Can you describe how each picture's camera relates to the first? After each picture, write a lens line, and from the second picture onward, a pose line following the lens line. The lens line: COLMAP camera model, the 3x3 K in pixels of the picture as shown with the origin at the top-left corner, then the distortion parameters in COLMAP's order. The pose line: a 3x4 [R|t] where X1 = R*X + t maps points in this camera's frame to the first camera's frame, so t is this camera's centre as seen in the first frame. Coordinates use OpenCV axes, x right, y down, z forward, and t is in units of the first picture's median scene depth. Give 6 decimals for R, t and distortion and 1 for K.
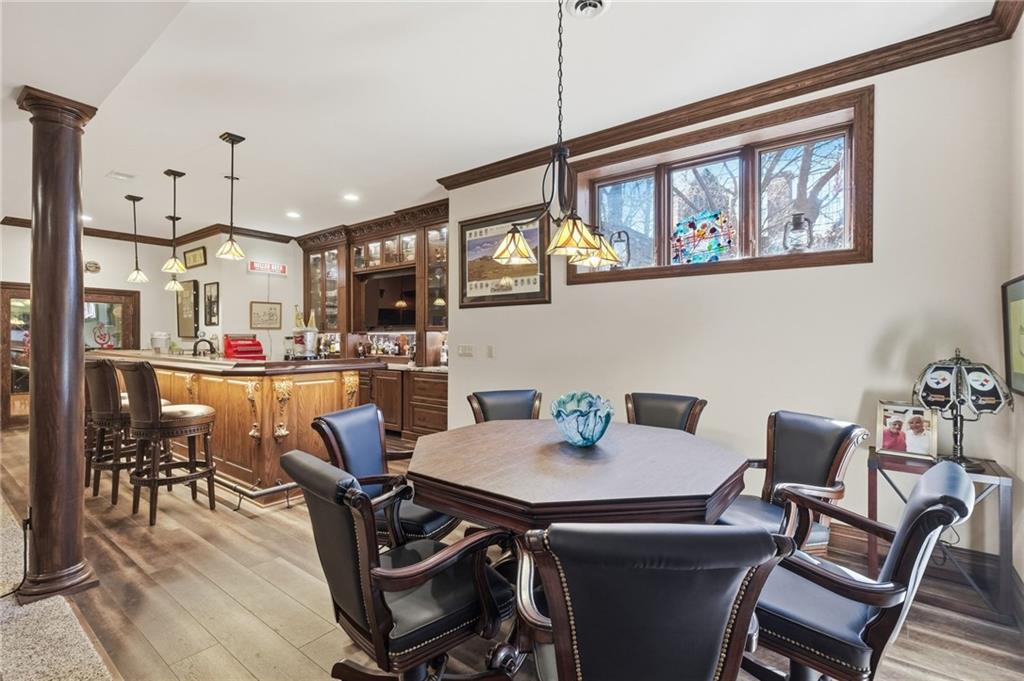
lens RADIAL K [[467.2, 0, 515.9], [0, 467.2, 346.3], [0, 0, 1]] dist [0.014146, 0.000076]
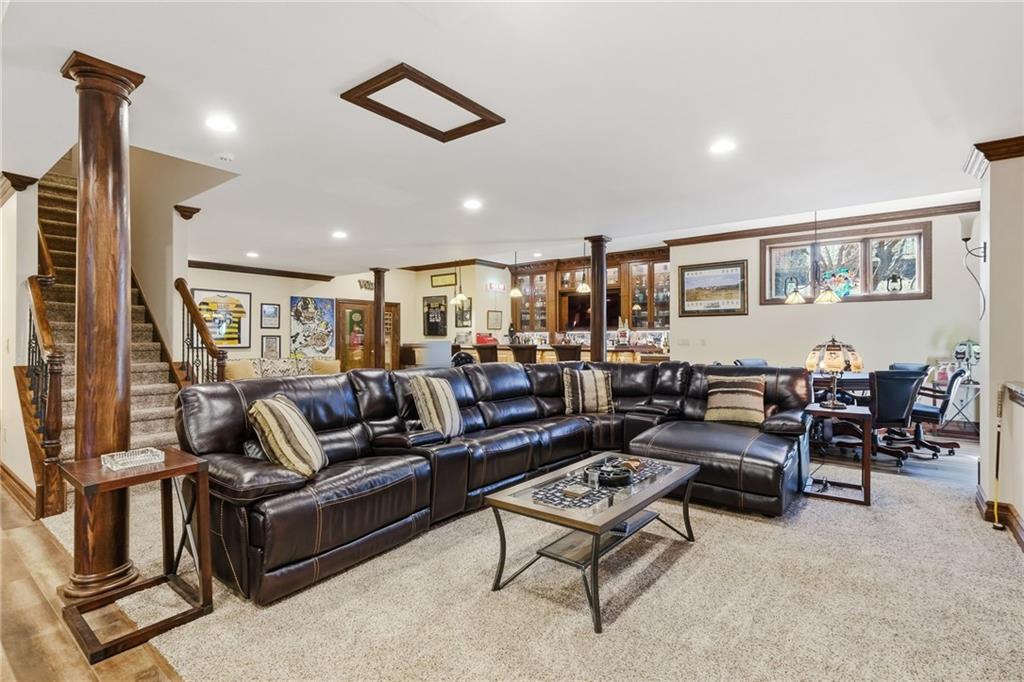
lens RADIAL K [[494.1, 0, 514.0], [0, 494.1, 346.7], [0, 0, 1]] dist [0.002056, 0.000516]
pose [[0.999980, 0.001890, -0.005967, -0.734058], [-0.001924, 0.999982, -0.005736, 0.038896], [0.005956, 0.005747, 0.999966, -0.823600]]
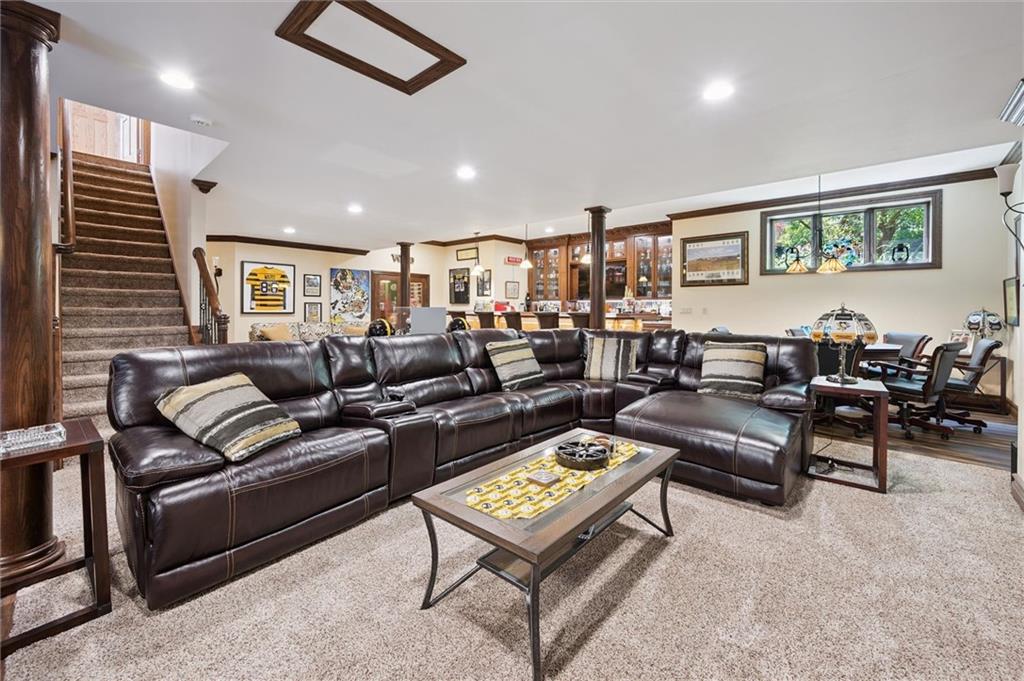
lens RADIAL K [[418.7, 0, 511.5], [0, 418.7, 315.9], [0, 0, 1]] dist [0.001297, 0.000260]
pose [[0.996730, 0.008918, -0.080309, -0.662523], [-0.009012, 0.999959, -0.000815, 0.038829], [0.080298, 0.001536, 0.996770, -0.679911]]
